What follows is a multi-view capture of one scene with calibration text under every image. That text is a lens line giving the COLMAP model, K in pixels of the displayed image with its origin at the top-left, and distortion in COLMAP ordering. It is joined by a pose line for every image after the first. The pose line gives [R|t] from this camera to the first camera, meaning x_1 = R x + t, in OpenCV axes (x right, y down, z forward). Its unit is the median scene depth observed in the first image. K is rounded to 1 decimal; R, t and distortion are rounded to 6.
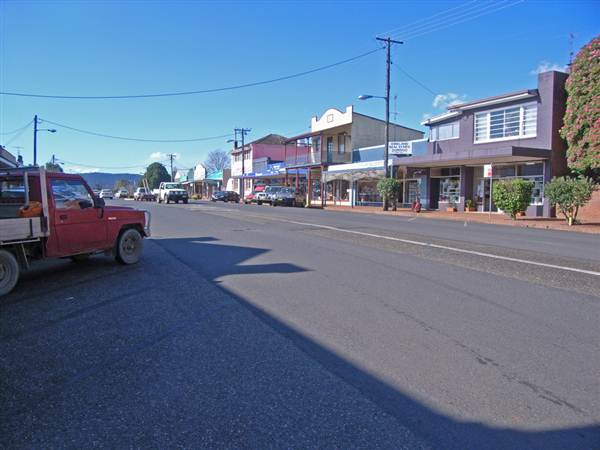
lens RADIAL K [[492.5, 0, 300.0], [0, 492.5, 225.0], [0, 0, 1]] dist [-0.163343, 0.086602]
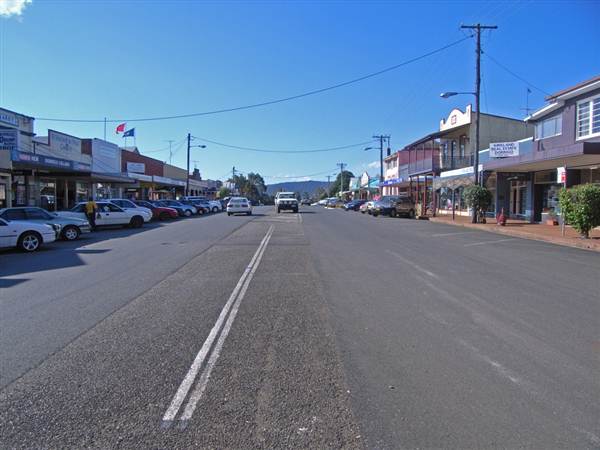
lens RADIAL K [[492.5, 0, 300.0], [0, 492.5, 225.0], [0, 0, 1]] dist [-0.163343, 0.086602]
pose [[0.893782, 0.015673, -0.448227, 0.281364], [-0.021302, 0.999745, -0.007520, -0.012620], [0.447995, 0.016269, 0.893888, 0.095849]]
